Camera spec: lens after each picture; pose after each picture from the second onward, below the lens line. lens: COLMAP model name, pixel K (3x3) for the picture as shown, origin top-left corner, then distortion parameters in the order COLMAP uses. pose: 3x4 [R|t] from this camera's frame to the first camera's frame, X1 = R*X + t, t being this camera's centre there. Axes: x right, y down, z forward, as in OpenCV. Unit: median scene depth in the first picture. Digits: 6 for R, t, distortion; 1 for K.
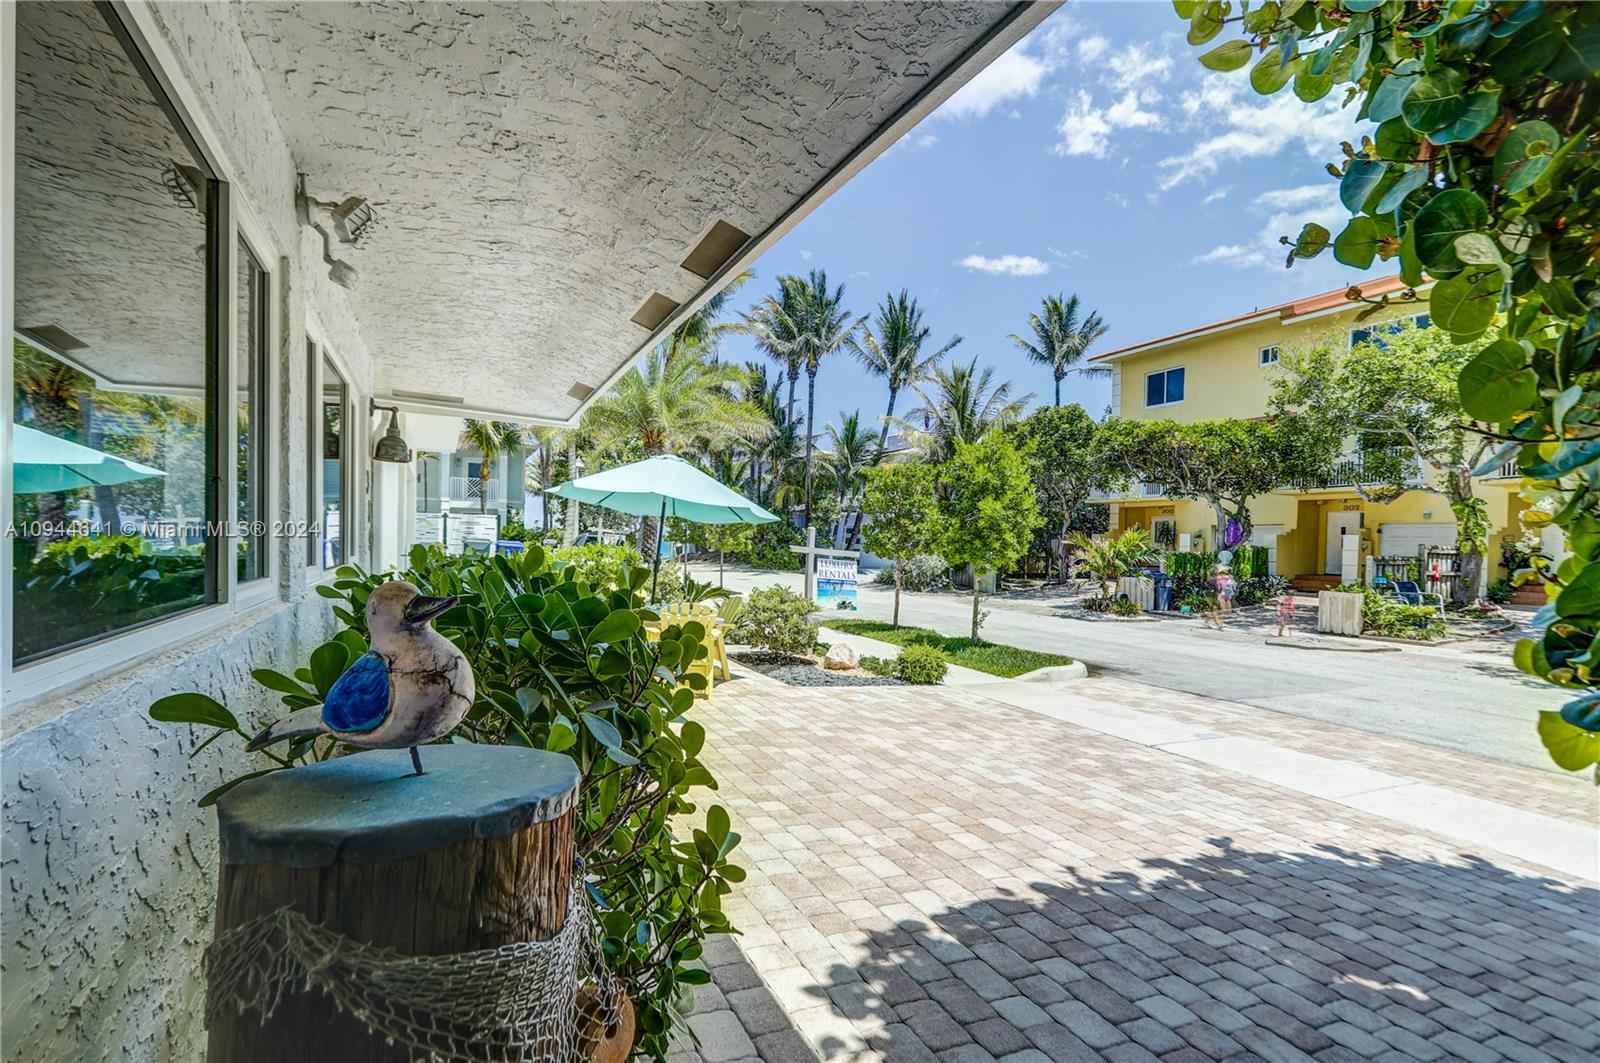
lens RADIAL K [[746.8, 0, 833.6], [0, 746.8, 554.7], [0, 0, 1]] dist [0.005985, 0.000174]
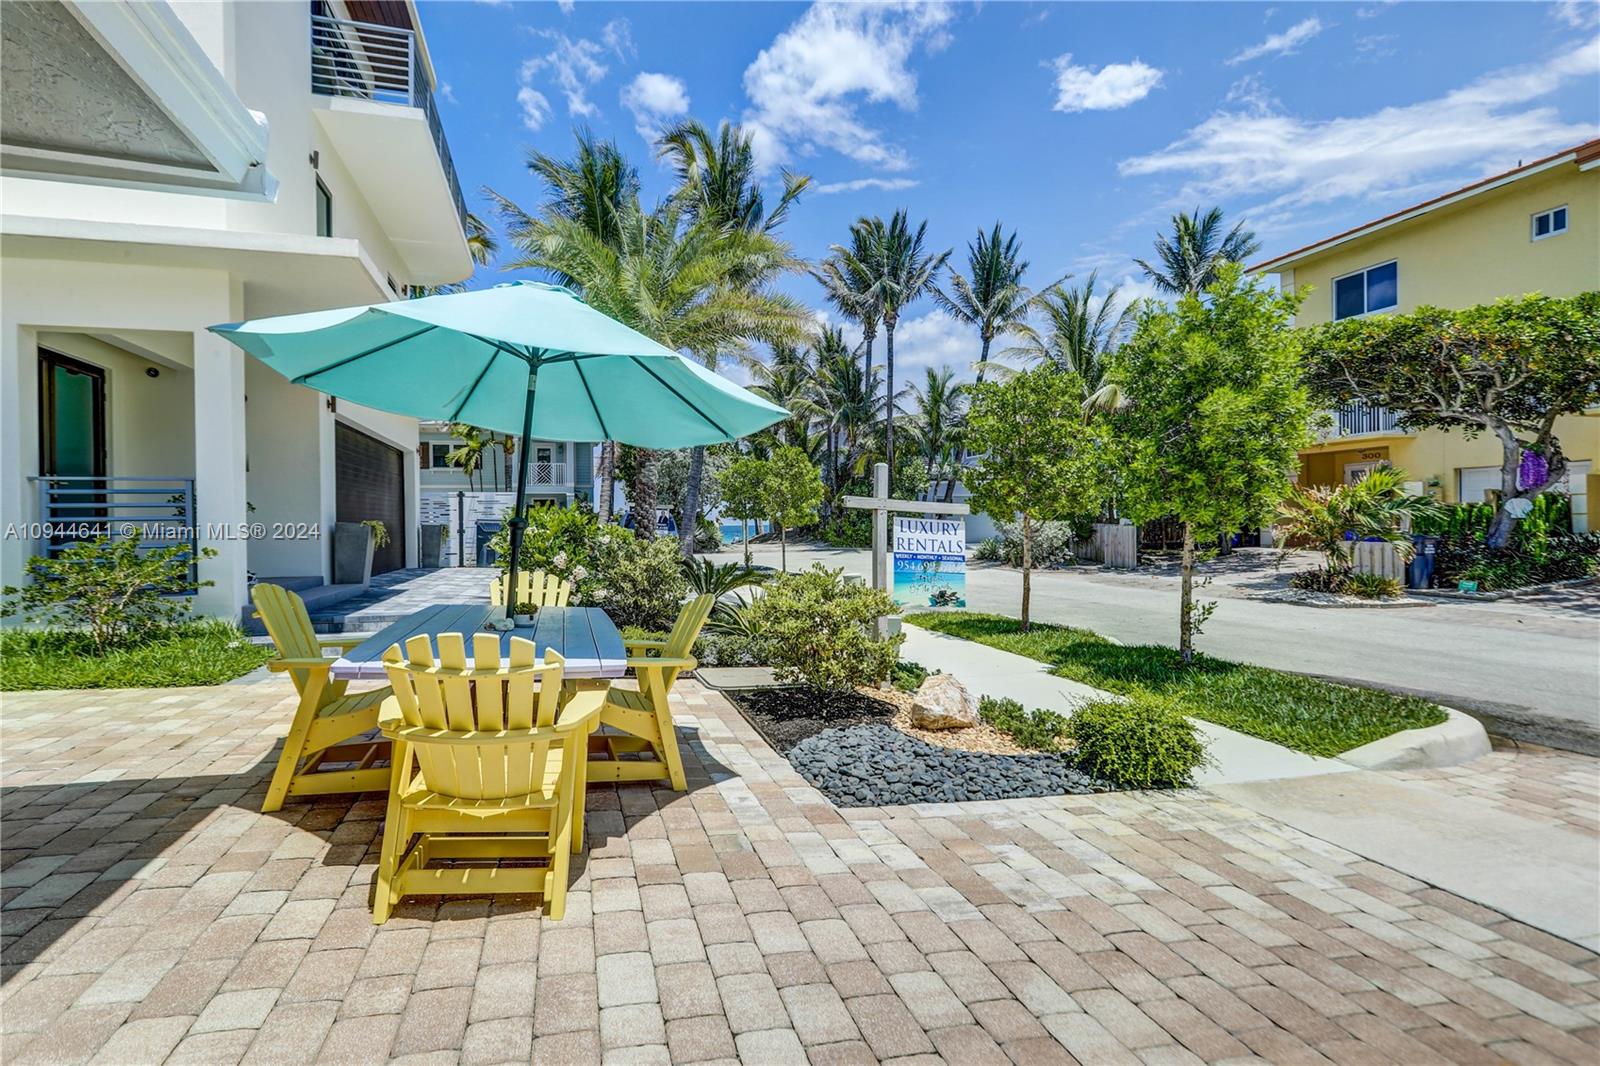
lens RADIAL K [[733.0, 0, 747.1], [0, 733.0, 538.7], [0, 0, 1]] dist [0.011023, -0.000243]
pose [[0.971938, -0.033068, -0.232901, -0.000197], [0.034041, 0.999420, 0.000157, 0.009217], [0.232761, -0.008081, 0.972500, 0.227690]]
